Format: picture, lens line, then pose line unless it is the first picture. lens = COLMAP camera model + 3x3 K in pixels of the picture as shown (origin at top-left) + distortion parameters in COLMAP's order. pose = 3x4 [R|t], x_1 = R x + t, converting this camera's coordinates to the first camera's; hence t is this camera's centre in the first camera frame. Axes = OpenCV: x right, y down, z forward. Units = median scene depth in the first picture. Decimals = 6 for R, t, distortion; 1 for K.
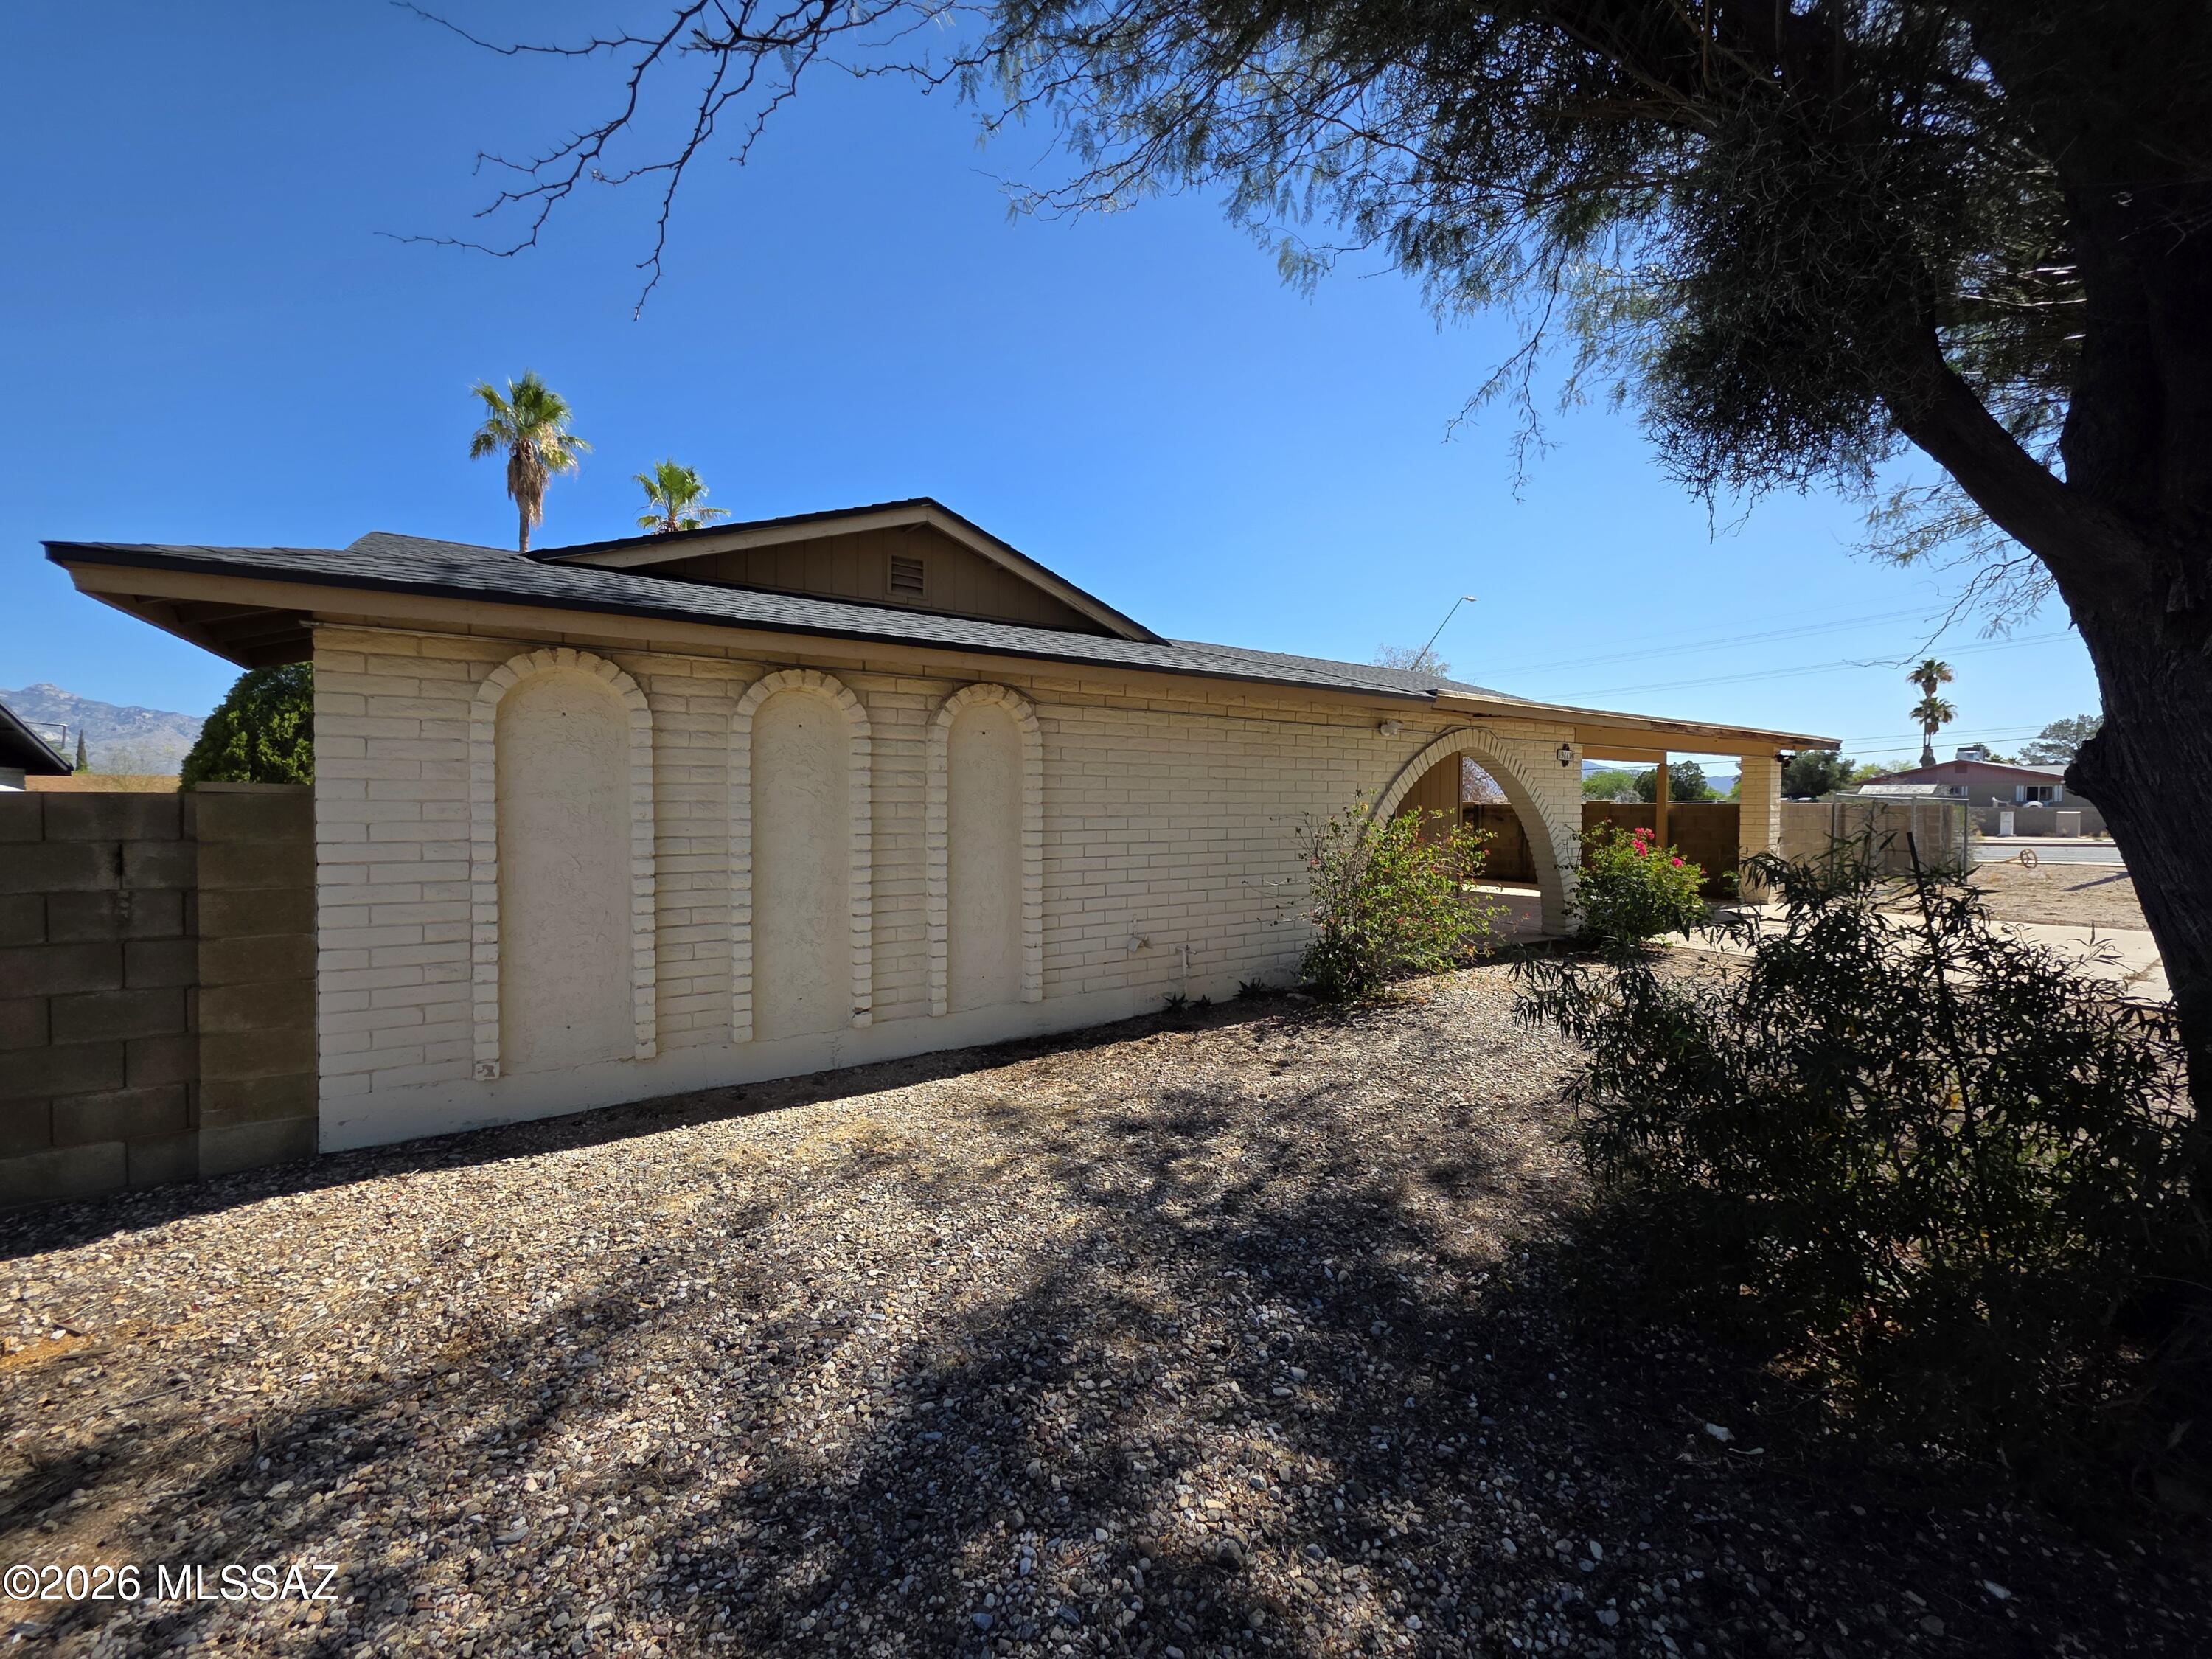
lens RADIAL K [[884.6, 0, 1100.6], [0, 884.6, 822.7], [0, 0, 1]] dist [0.001787, 0.000003]
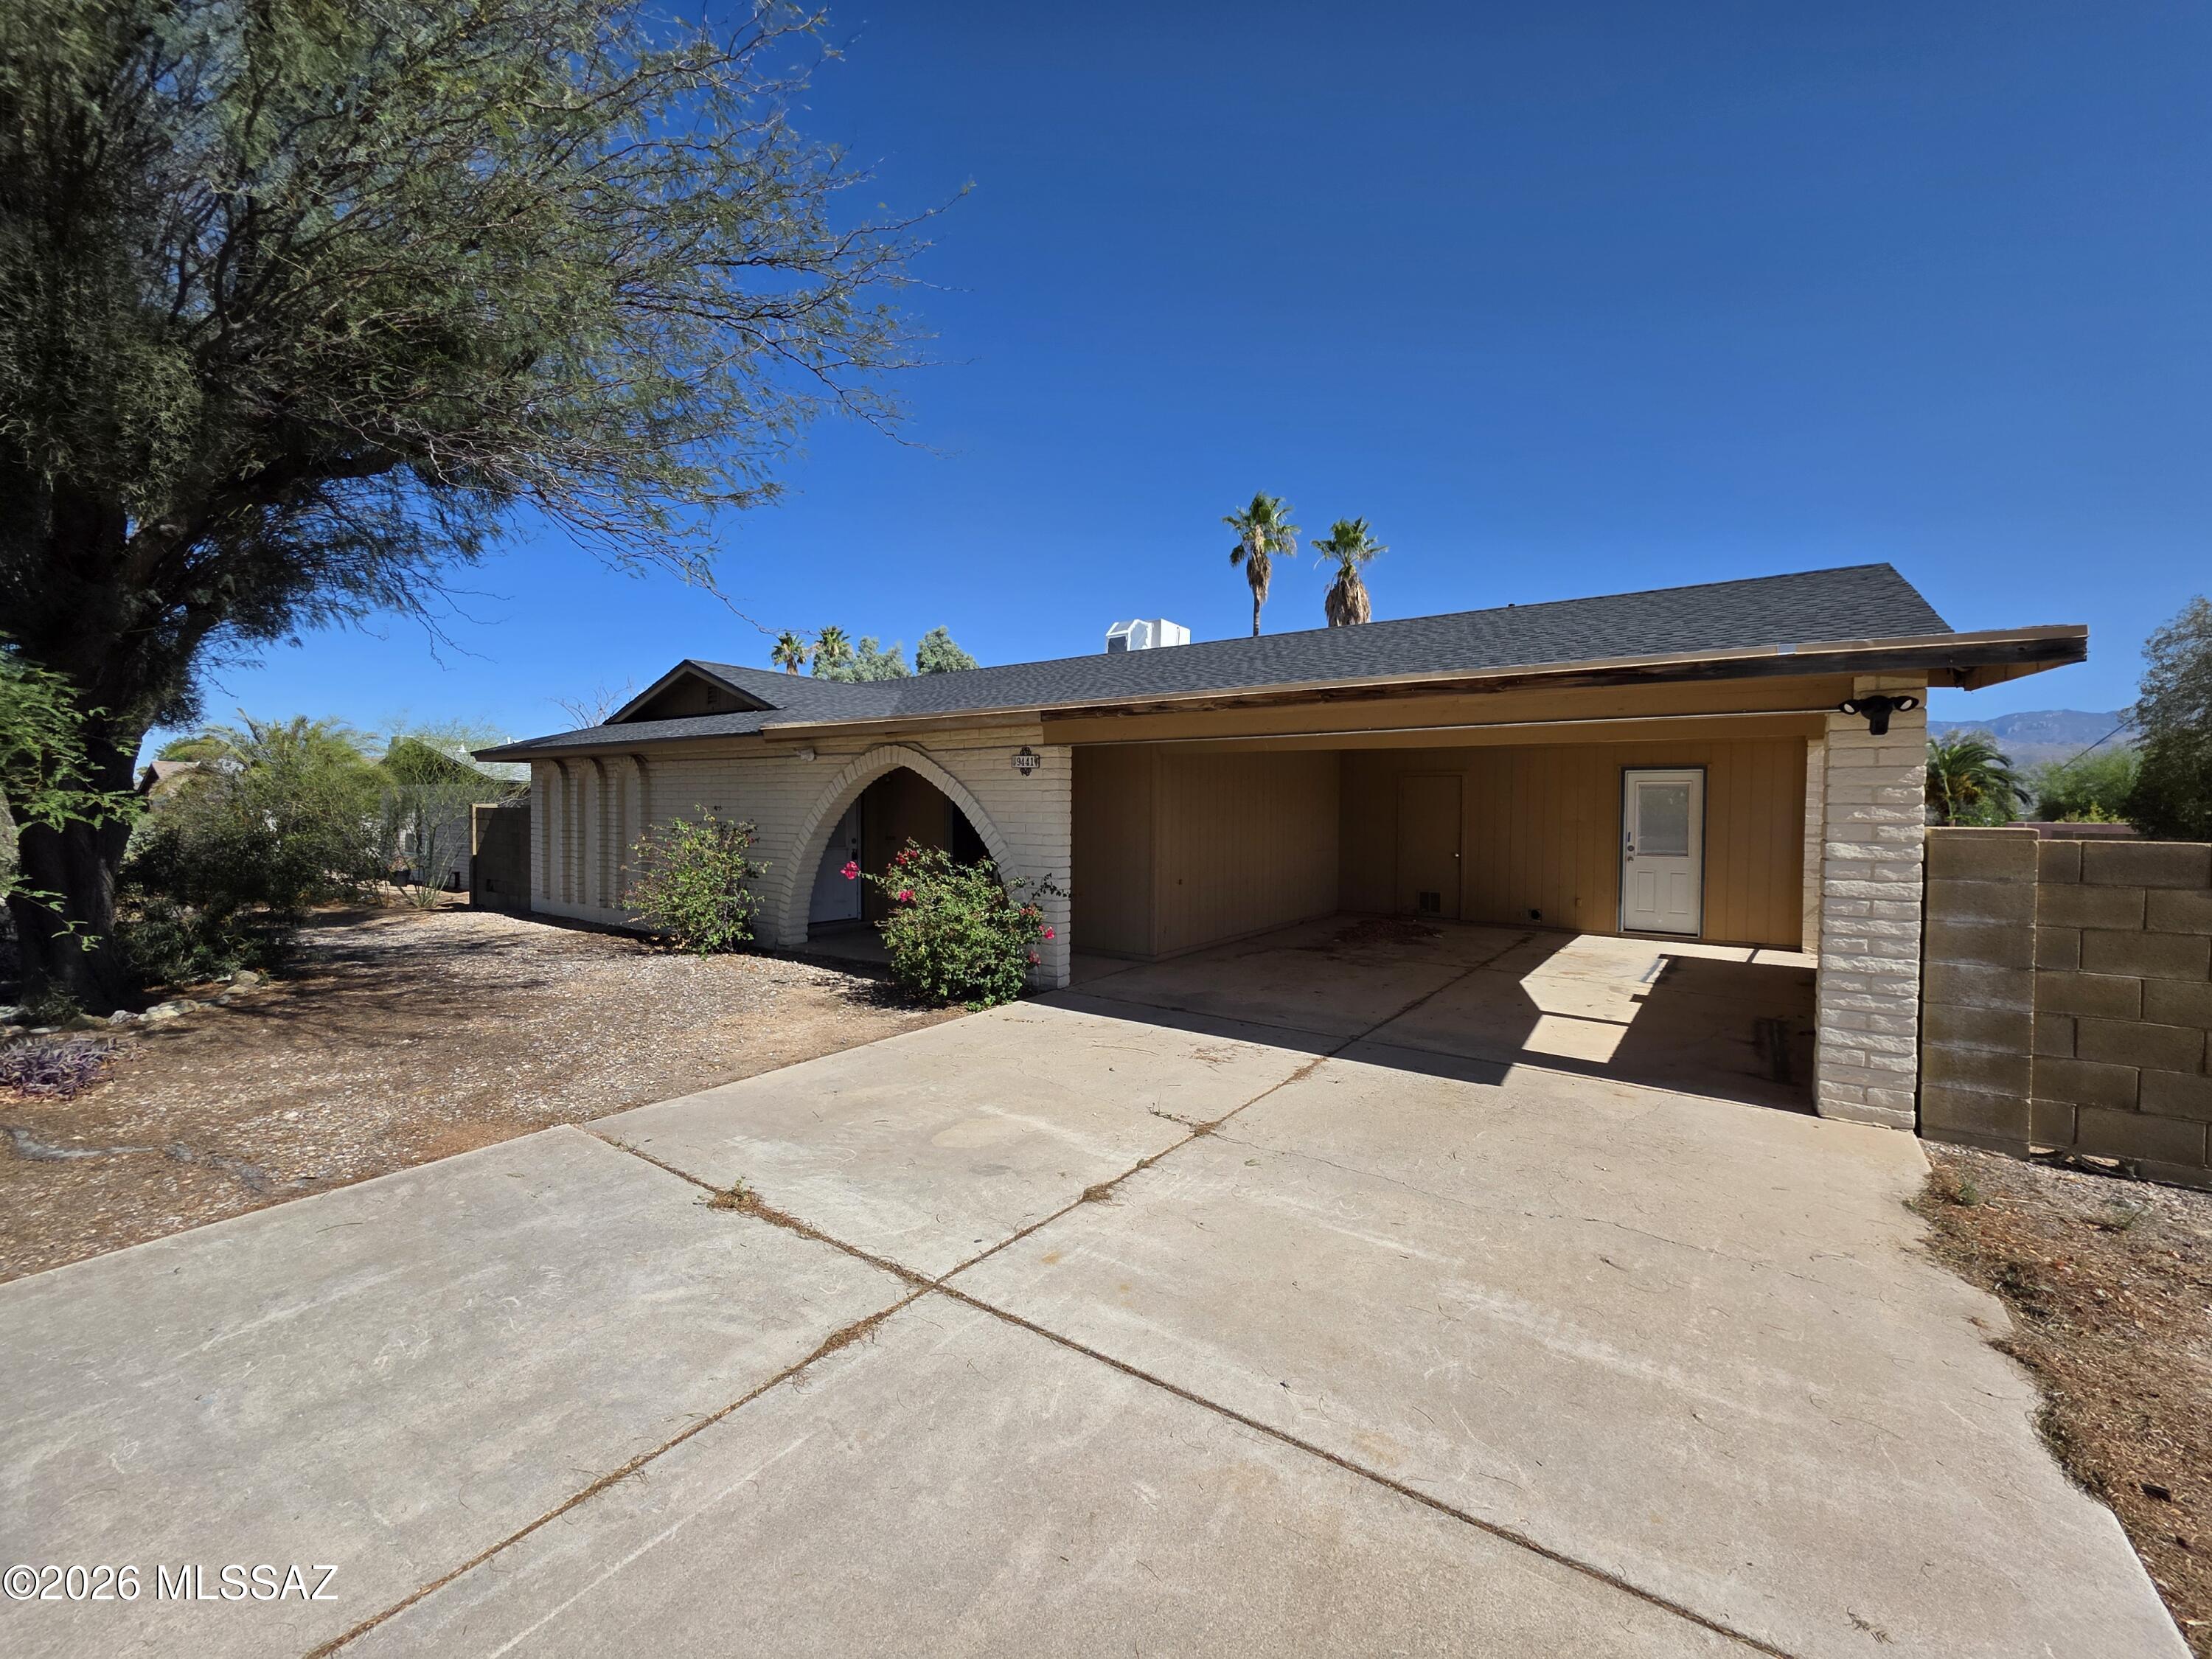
lens RADIAL K [[884.6, 0, 1100.6], [0, 884.6, 822.7], [0, 0, 1]] dist [0.001787, 0.000003]
pose [[0.339143, 0.017259, -0.940576, 1.294258], [-0.026722, 0.999605, 0.008707, -0.029311], [0.940355, 0.022181, 0.339470, 0.787378]]
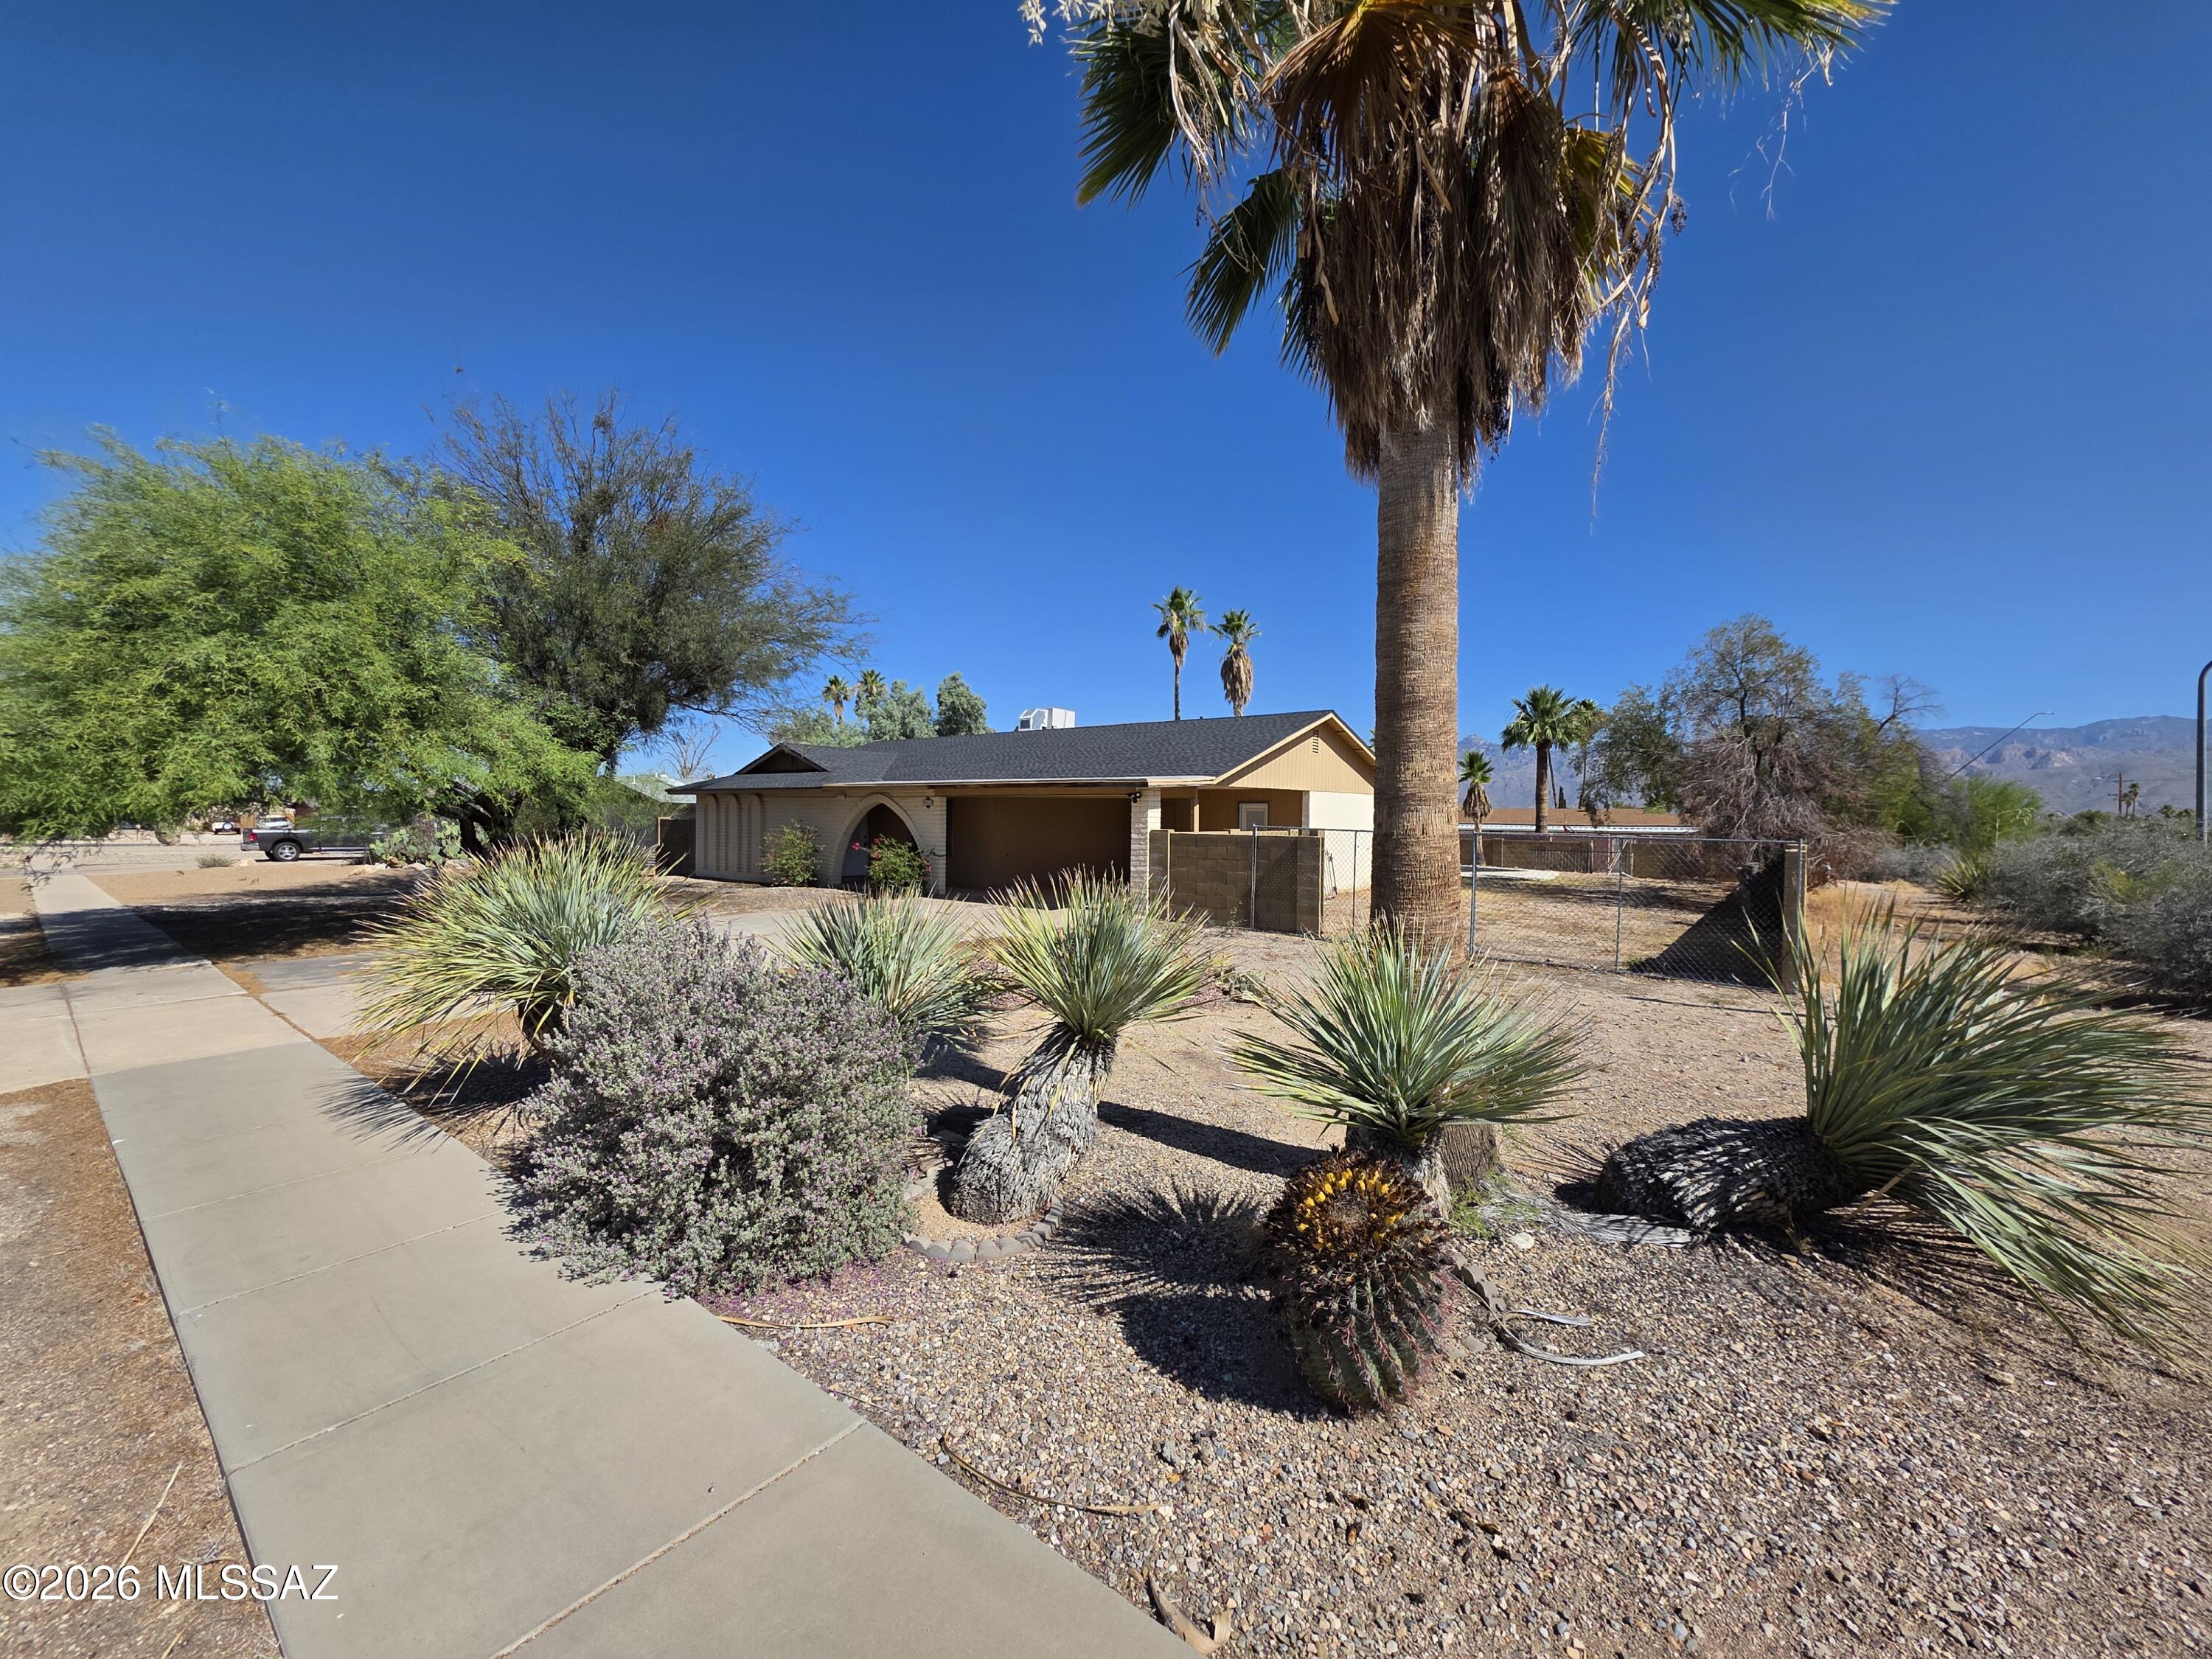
lens RADIAL K [[884.6, 0, 1100.6], [0, 884.6, 822.7], [0, 0, 1]] dist [0.001787, 0.000003]
pose [[0.292726, 0.009571, -0.956149, 2.512254], [-0.030251, 0.999542, 0.000744, -0.044873], [0.955718, 0.028707, 0.292881, 0.786586]]
